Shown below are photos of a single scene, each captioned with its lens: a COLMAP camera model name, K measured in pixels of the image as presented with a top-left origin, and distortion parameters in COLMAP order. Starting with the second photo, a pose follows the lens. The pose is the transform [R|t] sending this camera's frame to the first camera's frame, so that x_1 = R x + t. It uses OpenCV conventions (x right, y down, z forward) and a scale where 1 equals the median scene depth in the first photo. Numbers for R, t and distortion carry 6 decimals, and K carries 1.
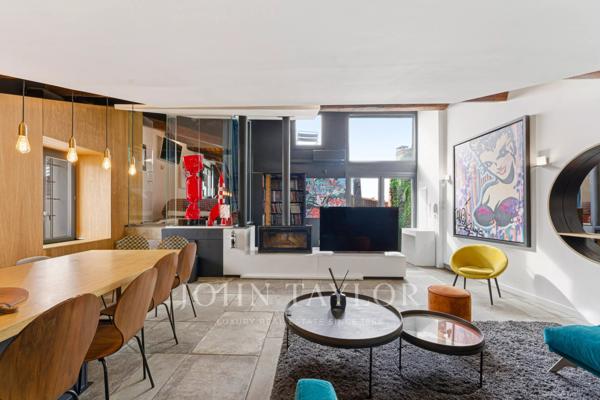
lens RADIAL K [[273.6, 0, 301.6], [0, 273.6, 207.6], [0, 0, 1]] dist [-0.000632, -0.000011]
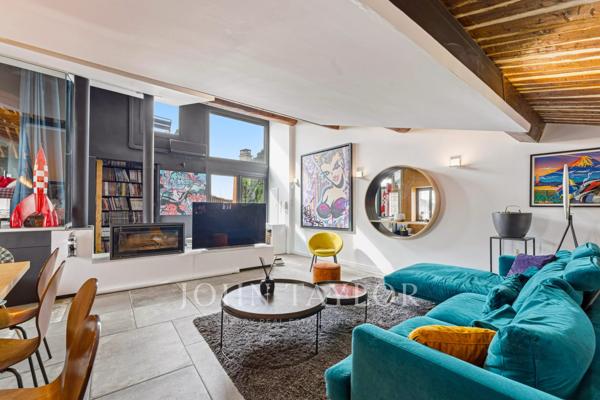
lens RADIAL K [[273.6, 0, 301.6], [0, 273.6, 207.6], [0, 0, 1]] dist [-0.000632, -0.000011]
pose [[0.743278, 0.006705, 0.668949, -0.287639], [-0.005443, 0.999977, -0.003975, 0.017800], [-0.668960, -0.000686, 0.743298, 0.056735]]
